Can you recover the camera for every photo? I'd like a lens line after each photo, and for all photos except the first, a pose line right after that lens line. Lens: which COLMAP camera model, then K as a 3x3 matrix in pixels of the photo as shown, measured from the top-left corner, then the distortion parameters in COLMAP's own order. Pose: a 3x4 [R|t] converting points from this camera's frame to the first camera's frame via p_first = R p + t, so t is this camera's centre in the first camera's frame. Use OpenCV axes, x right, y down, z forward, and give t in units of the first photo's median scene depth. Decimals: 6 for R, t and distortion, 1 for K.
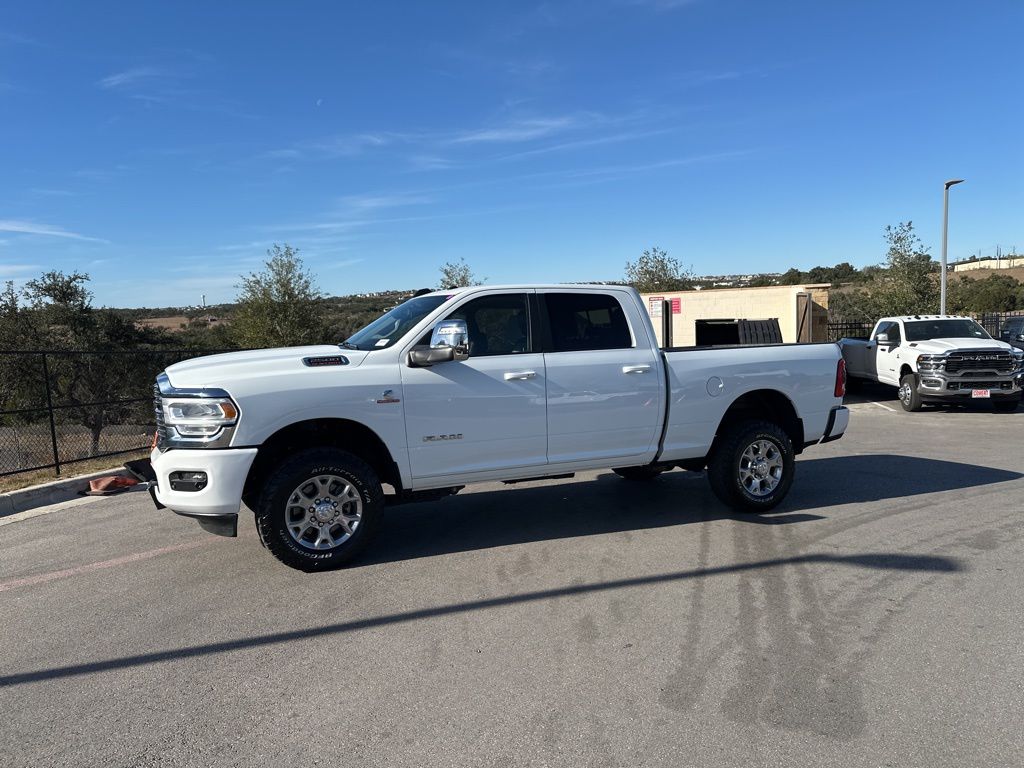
lens RADIAL K [[744.3, 0, 503.9], [0, 744.3, 389.7], [0, 0, 1]] dist [0.035083, -0.044473]
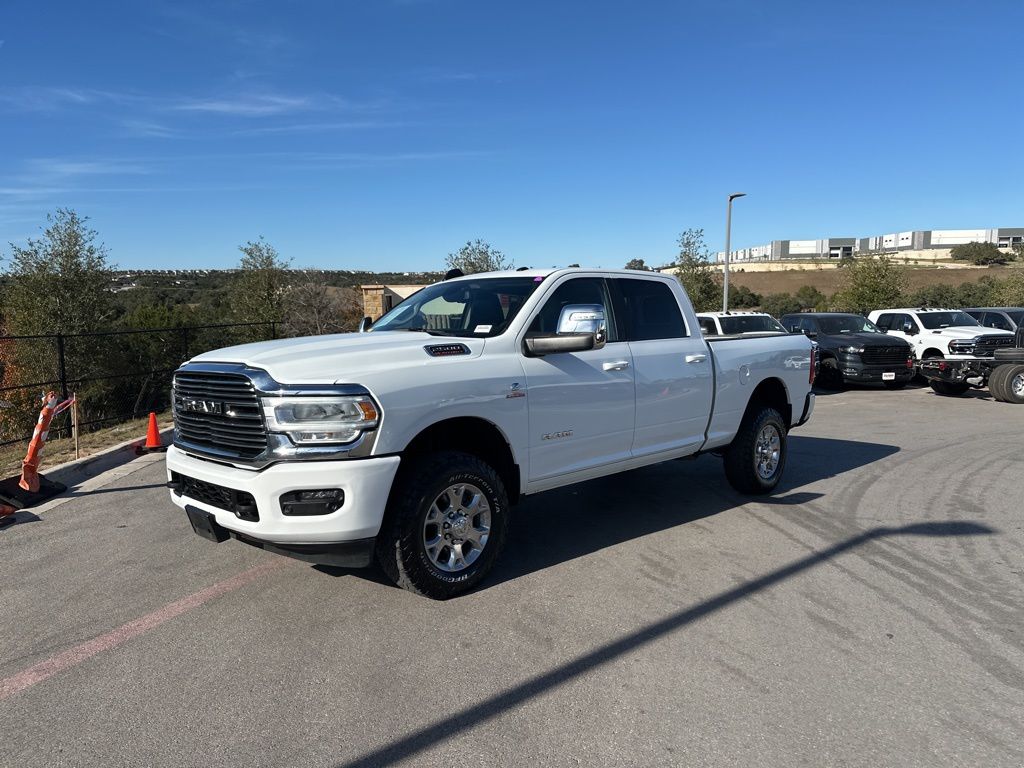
lens RADIAL K [[746.4, 0, 512.0], [0, 746.4, 384.2], [0, 0, 1]] dist [0.037424, -0.053256]
pose [[0.931672, -0.015132, 0.362984, -0.426428], [0.013710, 0.999885, 0.006493, -0.003238], [-0.363041, -0.001073, 0.931773, 0.159533]]
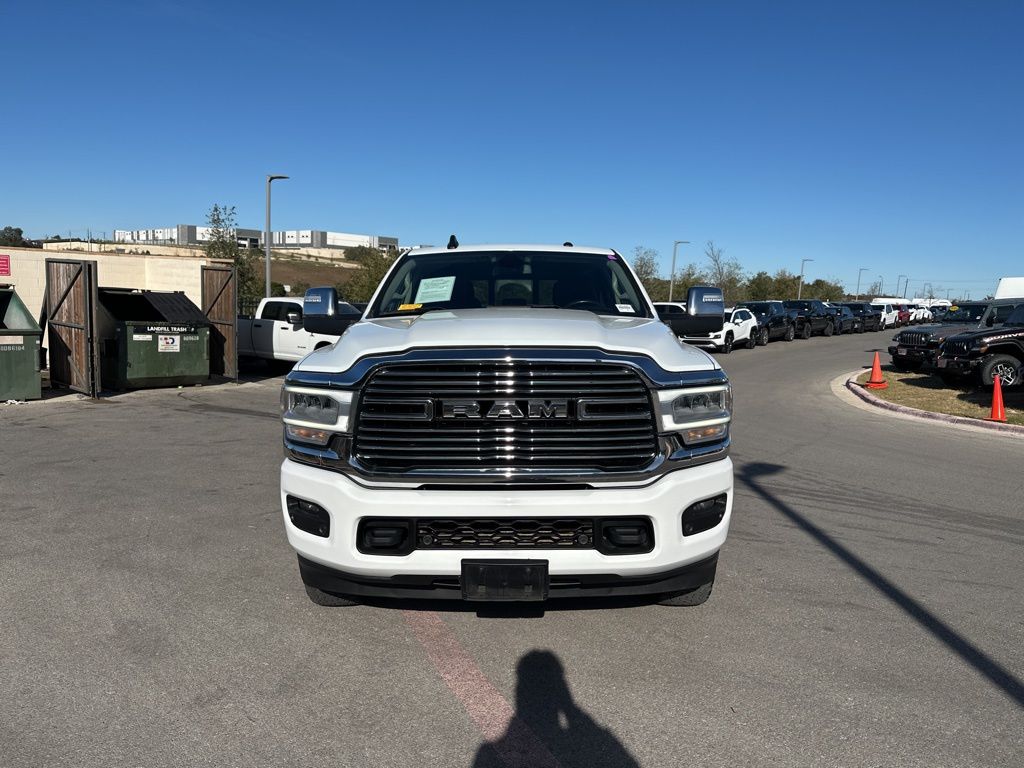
lens RADIAL K [[737.1, 0, 513.4], [0, 737.1, 386.0], [0, 0, 1]] dist [0.076591, -0.080381]
pose [[0.392176, -0.056880, 0.918130, -0.908144], [0.037757, 0.998241, 0.045716, -0.019655], [-0.919115, 0.016737, 0.393634, 0.768923]]
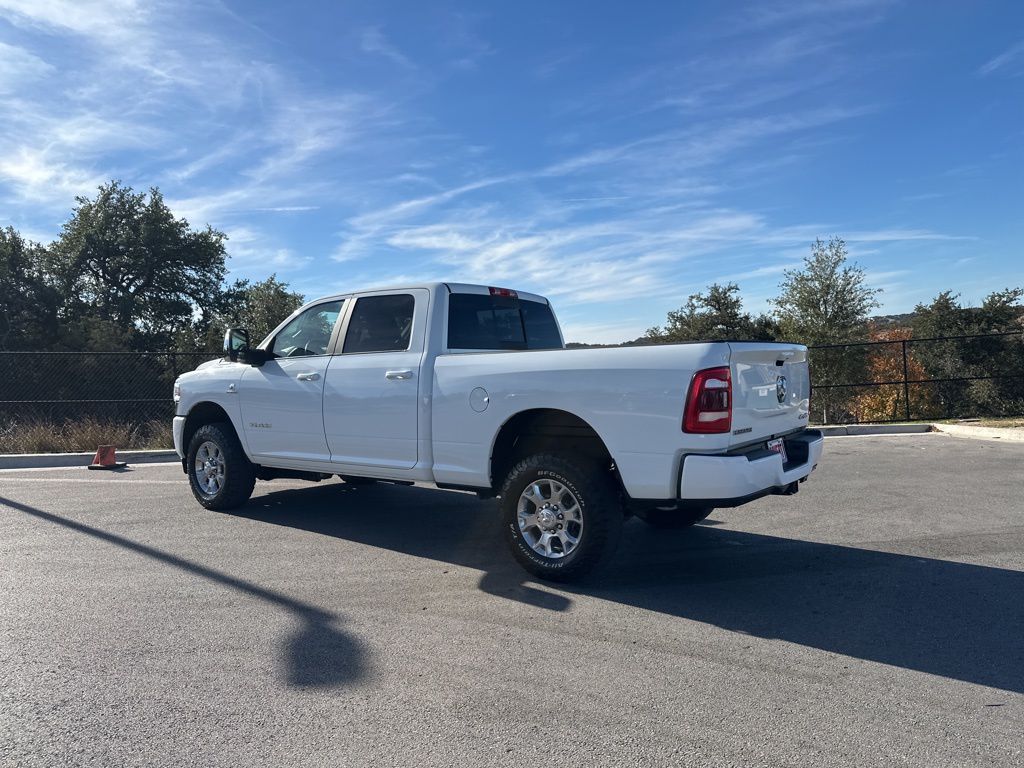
lens RADIAL K [[748.6, 0, 512.5], [0, 748.6, 382.1], [0, 0, 1]] dist [0.077117, -0.089042]
pose [[0.456627, 0.031197, -0.889111, 1.098760], [-0.042826, 0.998997, 0.013058, -0.037039], [0.888627, 0.032115, 0.457505, 0.734169]]
